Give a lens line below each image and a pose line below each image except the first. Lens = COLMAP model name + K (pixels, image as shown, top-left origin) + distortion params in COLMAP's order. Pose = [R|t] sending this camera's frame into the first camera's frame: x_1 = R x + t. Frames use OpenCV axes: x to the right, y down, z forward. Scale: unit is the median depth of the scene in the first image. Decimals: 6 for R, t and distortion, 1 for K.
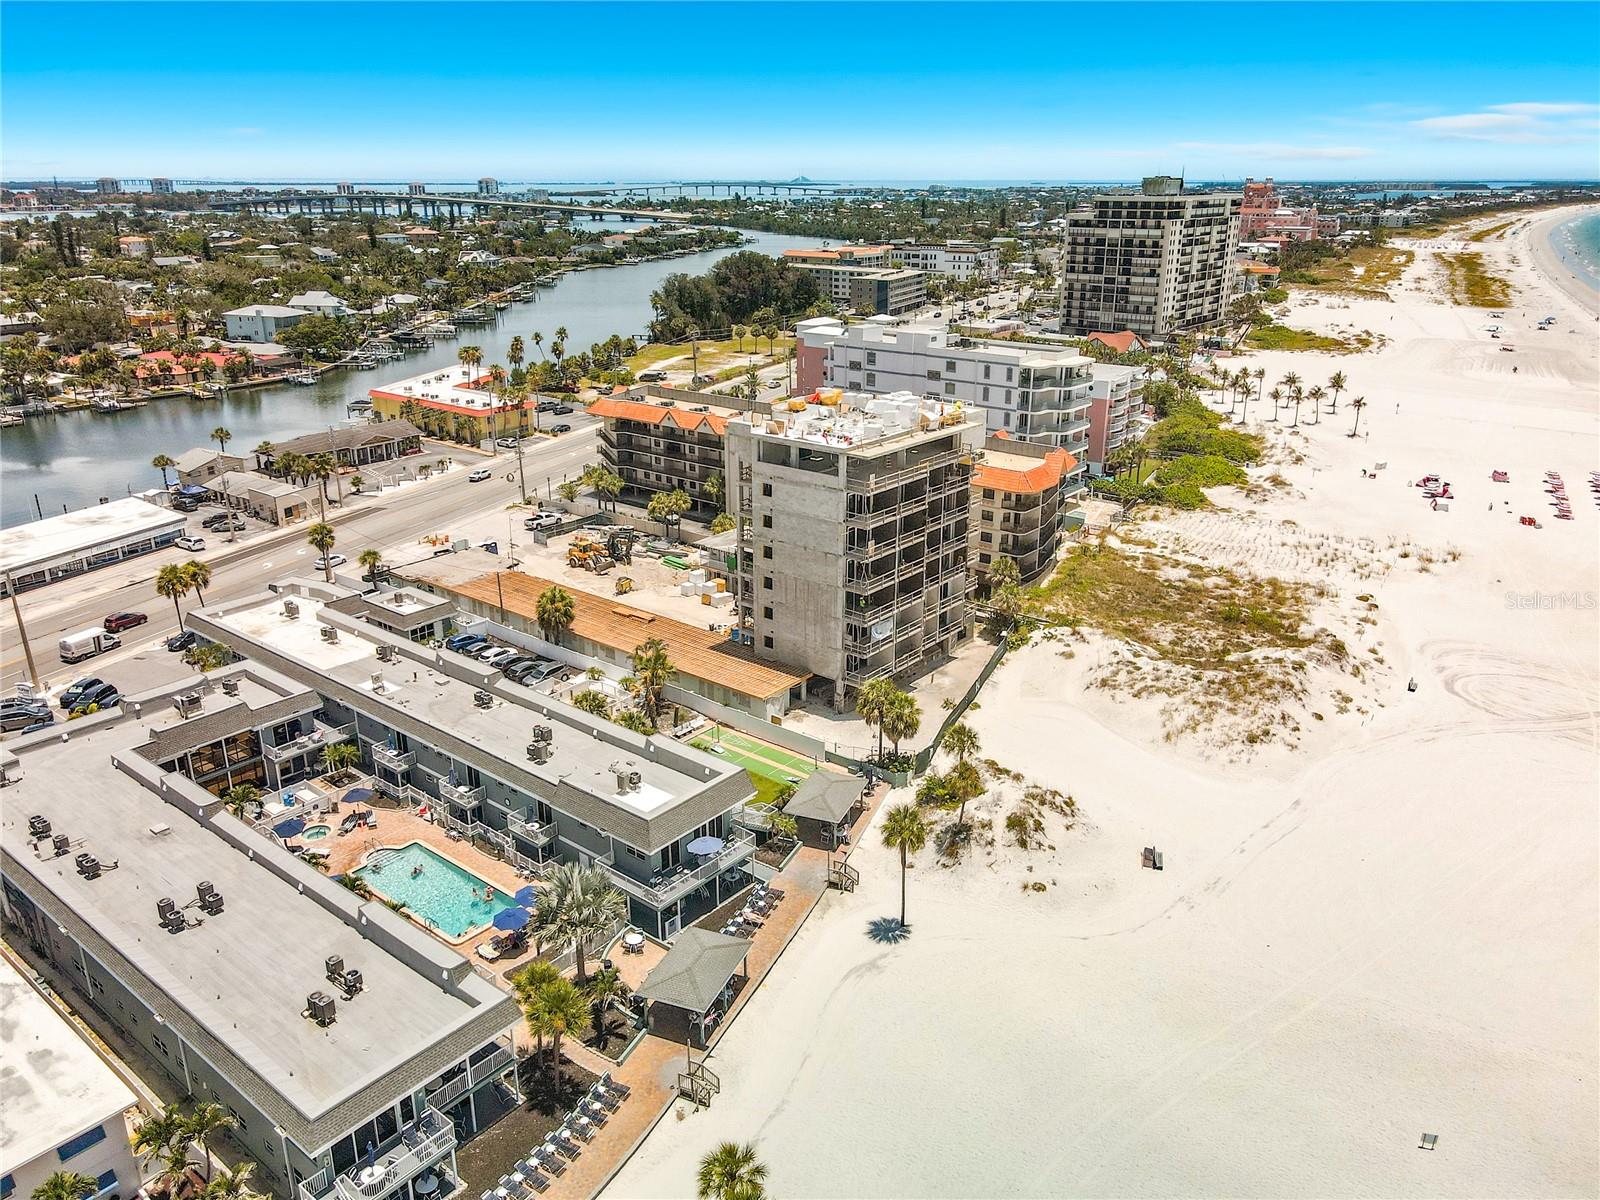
lens RADIAL K [[1176.3, 0, 805.1], [0, 1176.3, 601.4], [0, 0, 1]] dist [0.010420, 0.006459]
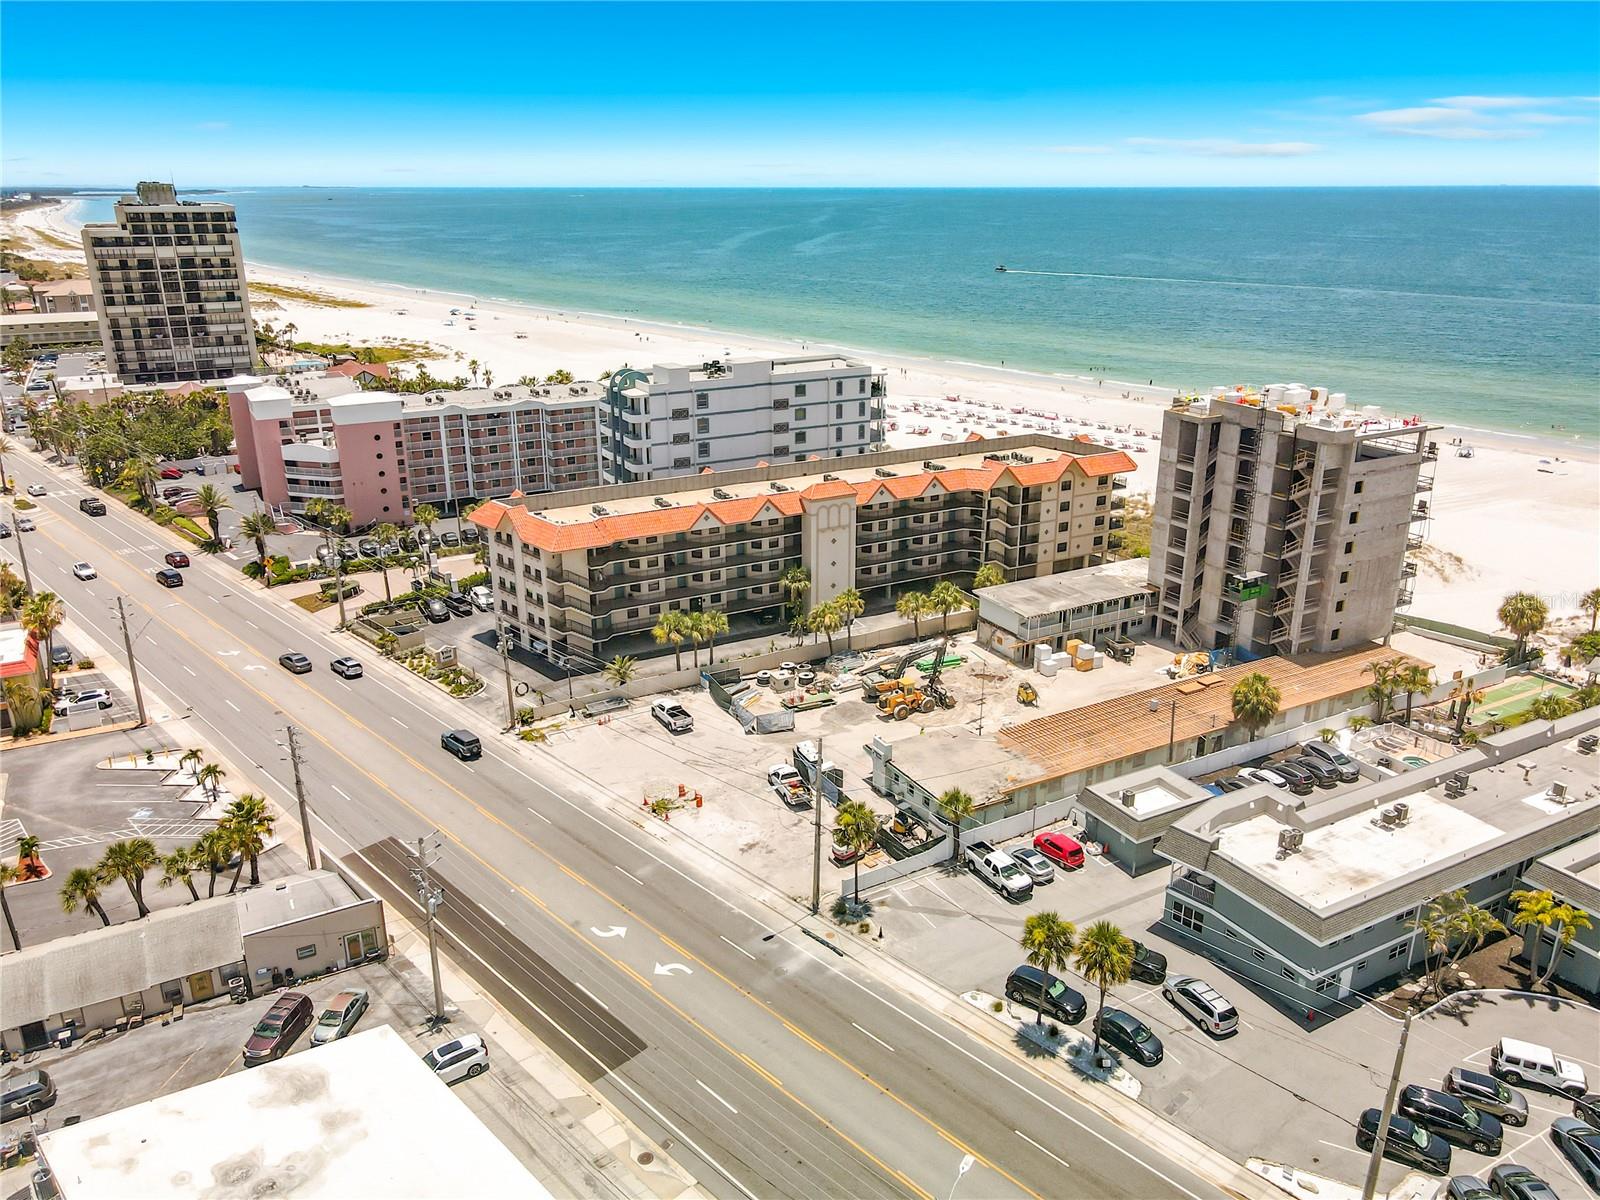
lens RADIAL K [[1171.2, 0, 796.6], [0, 1171.2, 609.6], [0, 0, 1]] dist [0.012438, 0.010588]
pose [[0.384254, -0.318311, 0.866618, -0.354135], [0.316225, 0.927281, 0.200380, -0.110366], [-0.867381, 0.197049, 0.456970, 0.303320]]
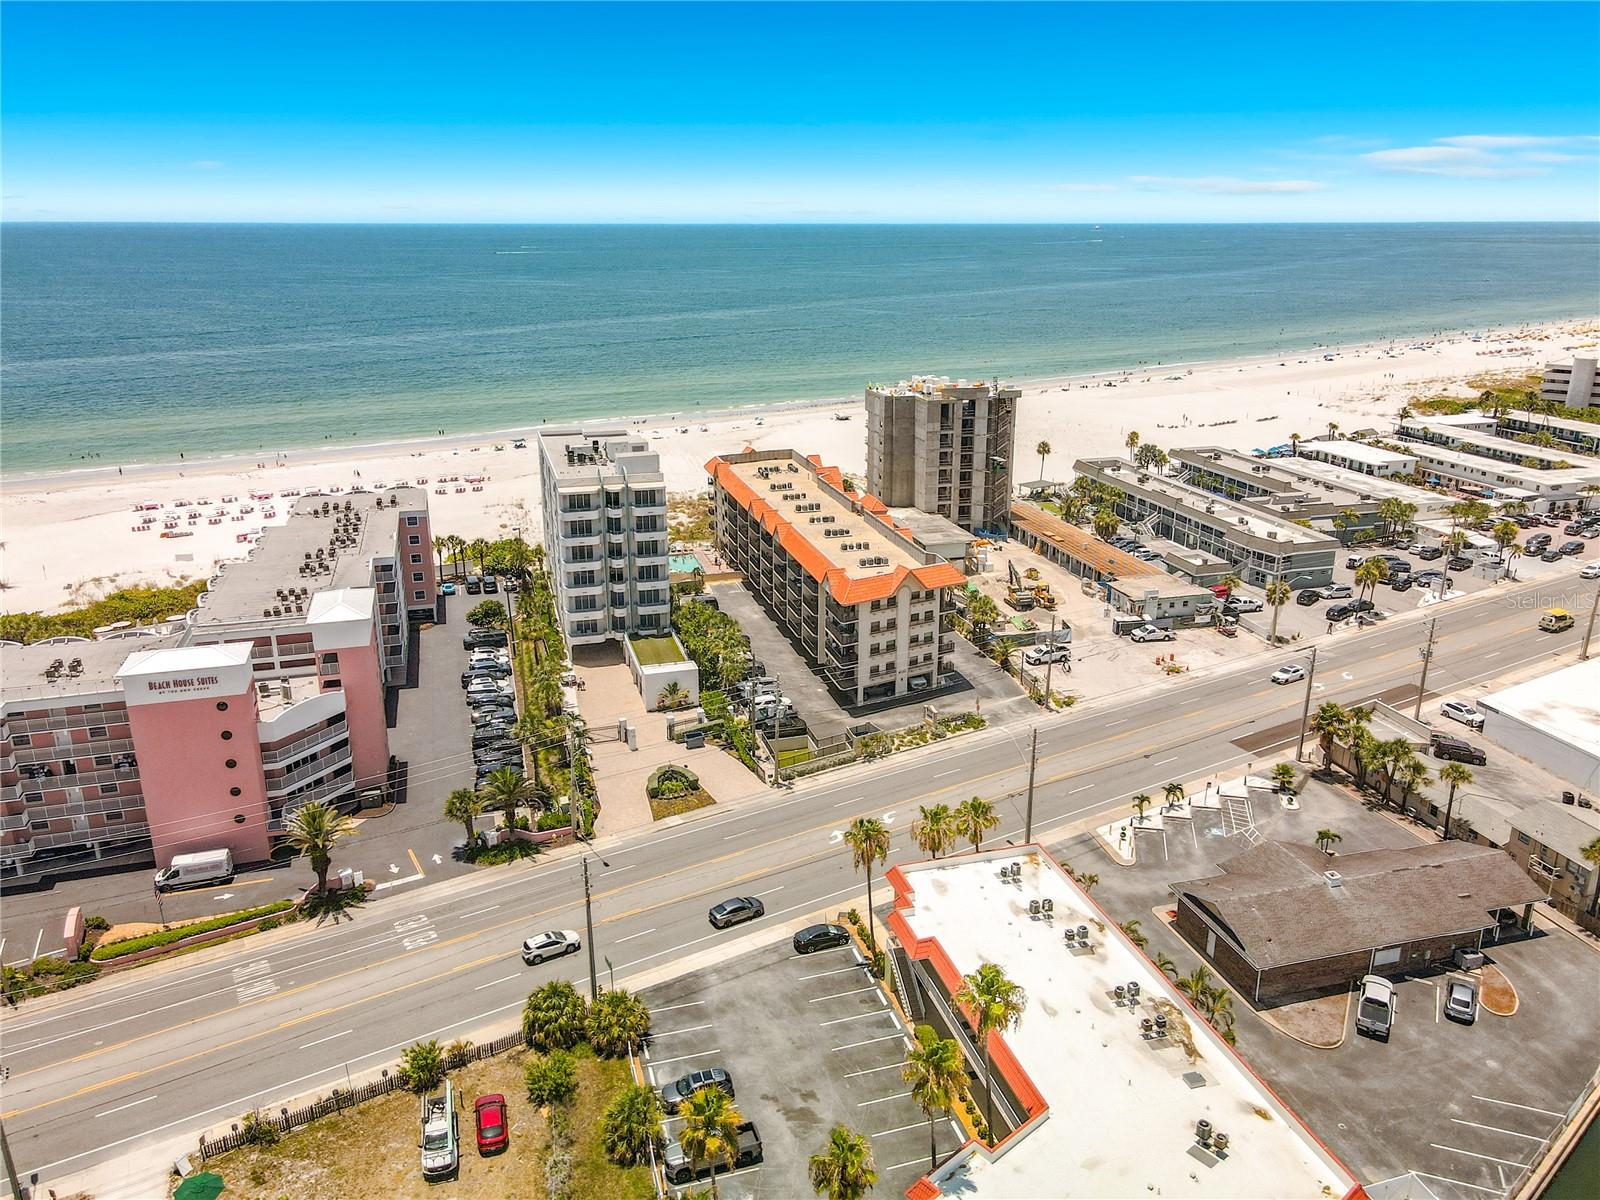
lens RADIAL K [[1168.5, 0, 802.2], [0, 1168.5, 580.5], [0, 0, 1]] dist [0.014081, 0.010384]
pose [[-0.821730, -0.165537, 0.545305, -0.258729], [0.195782, 0.816636, 0.542932, -0.301291], [-0.535191, 0.552904, -0.638645, 0.782618]]
